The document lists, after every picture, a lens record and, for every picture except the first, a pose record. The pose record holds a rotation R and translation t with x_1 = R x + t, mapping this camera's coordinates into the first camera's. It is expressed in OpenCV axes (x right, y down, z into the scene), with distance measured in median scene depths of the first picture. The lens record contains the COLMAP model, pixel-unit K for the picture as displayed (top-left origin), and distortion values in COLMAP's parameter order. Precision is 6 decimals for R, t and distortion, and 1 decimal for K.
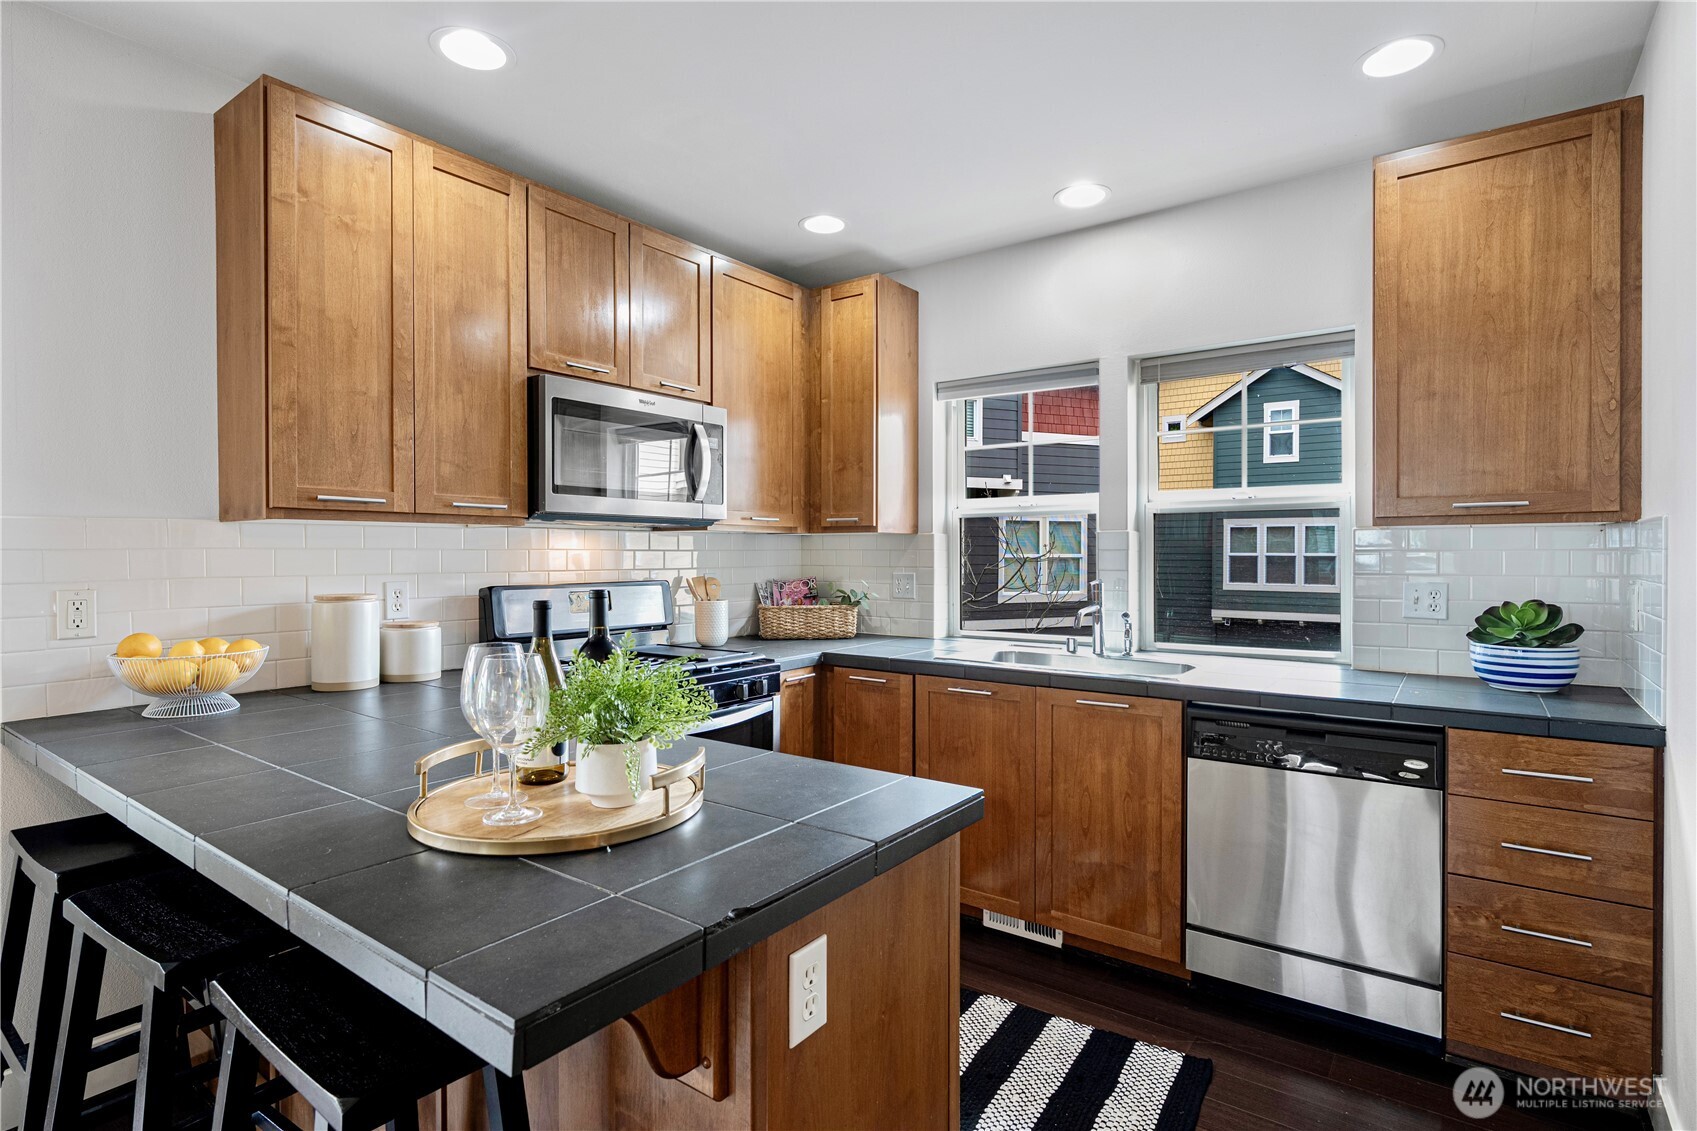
lens RADIAL K [[830.6, 0, 857.5], [0, 830.6, 561.2], [0, 0, 1]] dist [-0.000424, 0.000388]
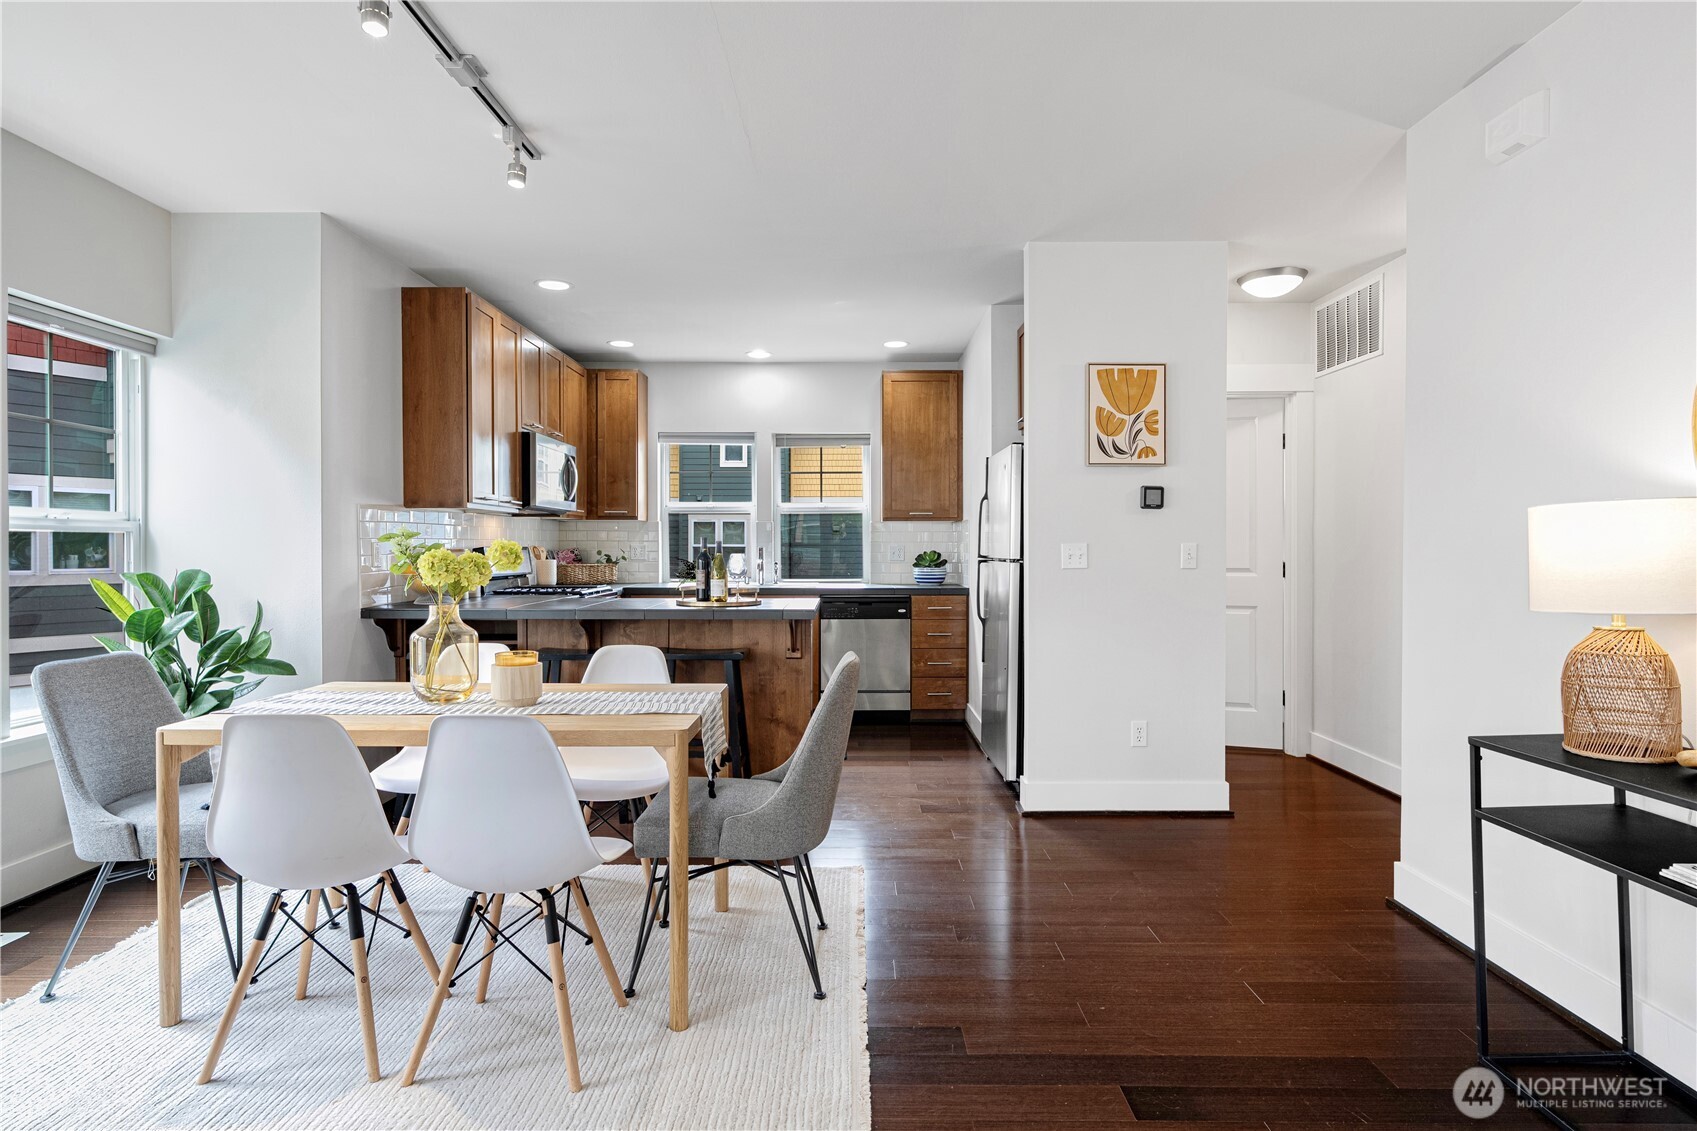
lens RADIAL K [[901.8, 0, 844.8], [0, 901.8, 557.5], [0, 0, 1]] dist [0.000106, -0.000088]
pose [[0.809205, -0.005197, 0.587503, -0.990250], [0.005295, 0.999985, 0.001553, 0.057813], [-0.587502, 0.001854, 0.809221, -1.040377]]
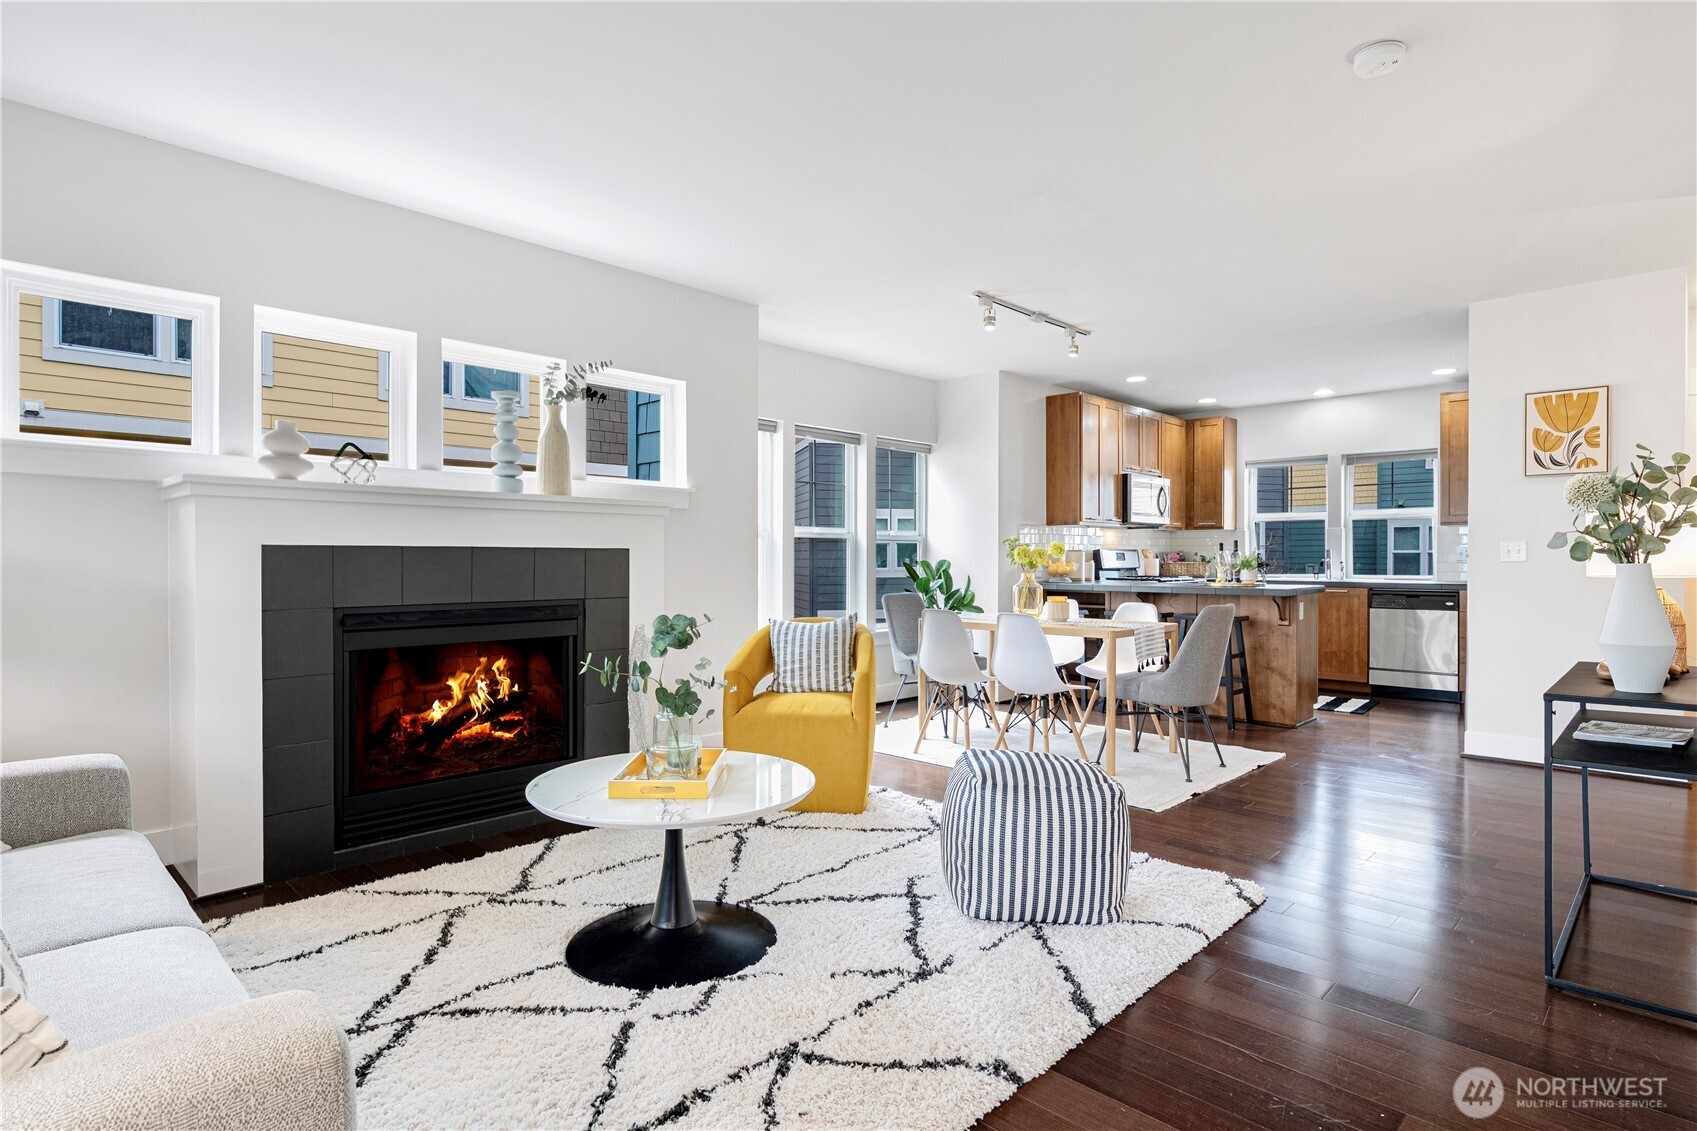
lens RADIAL K [[867.0, 0, 850.6], [0, 867.0, 560.1], [0, 0, 1]] dist [-0.022534, 0.000183]
pose [[0.988520, 0.002215, -0.151071, -0.861920], [-0.003448, 0.999963, -0.007900, 0.098579], [0.151048, 0.008331, 0.988491, -2.050880]]
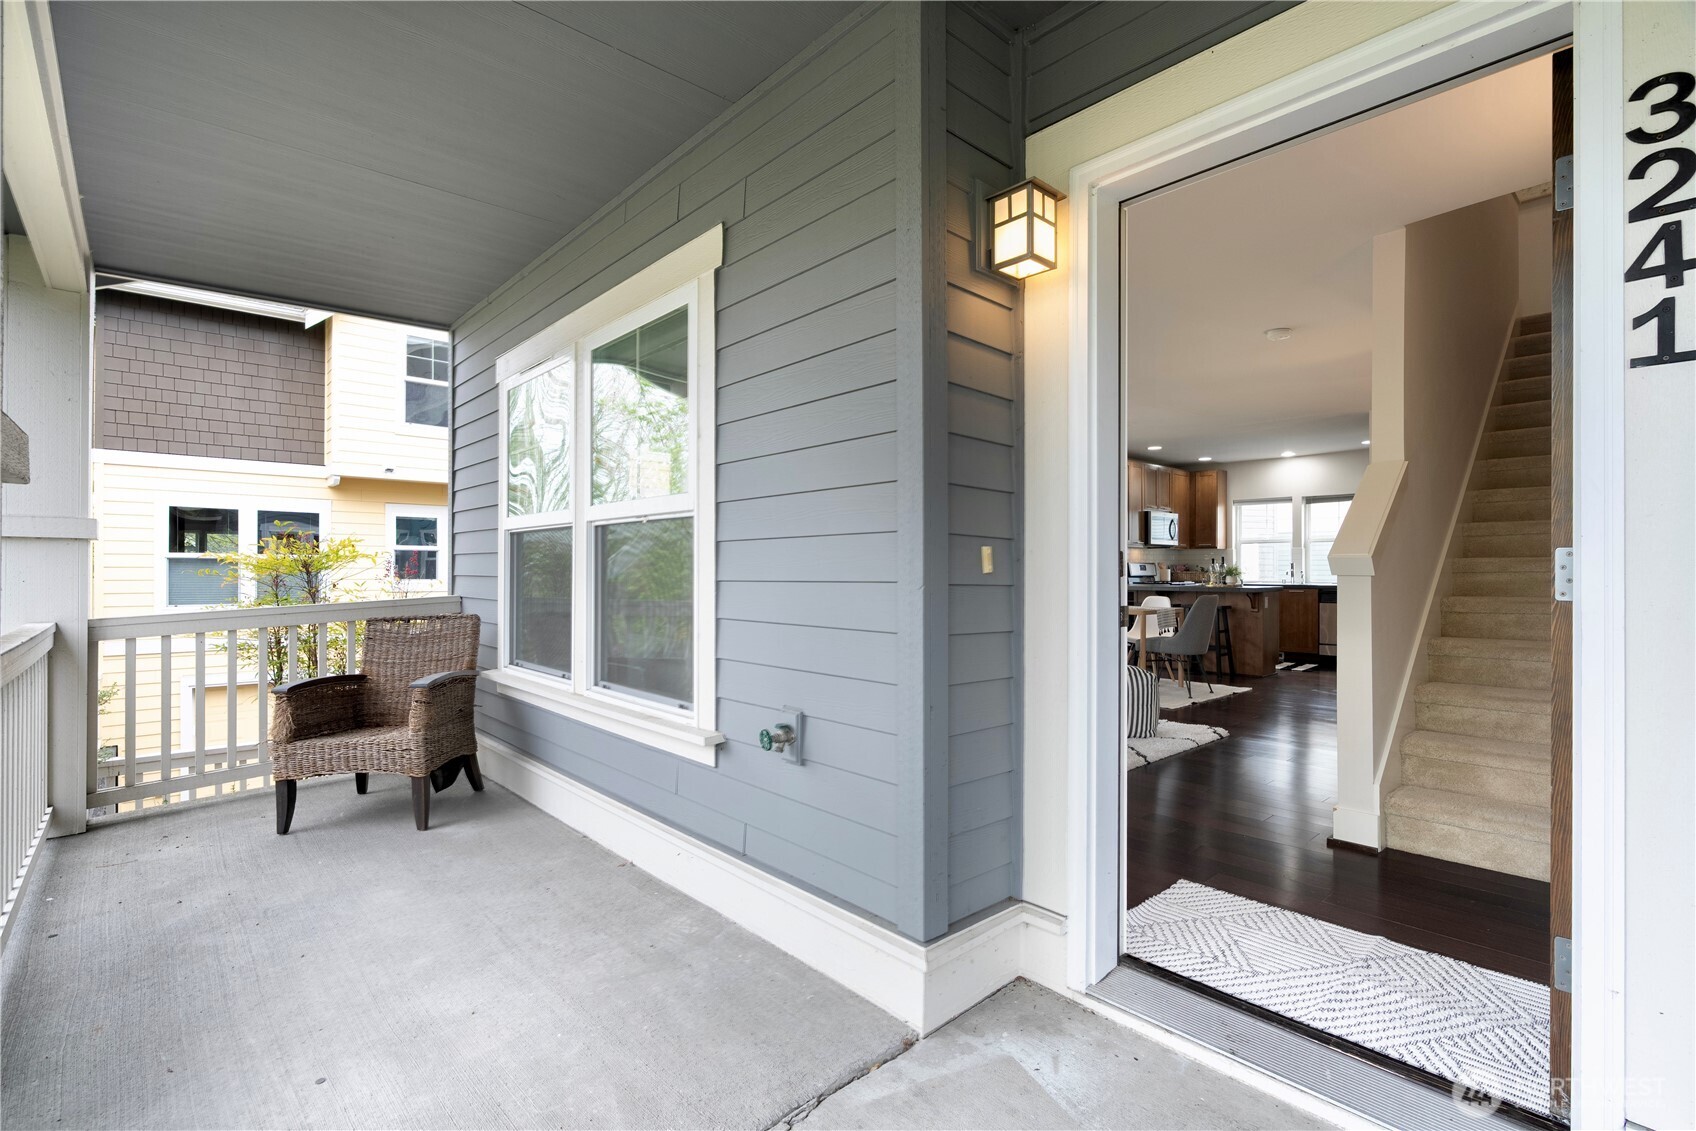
lens RADIAL K [[771.1, 0, 848.0], [0, 771.1, 565.5], [0, 0, 1]] dist [0.000089, -0.000034]
pose [[0.979627, -0.000828, -0.200826, -1.069780], [-0.002565, 0.999858, -0.016634, 0.117263], [0.200812, 0.016810, 0.979486, -3.059799]]
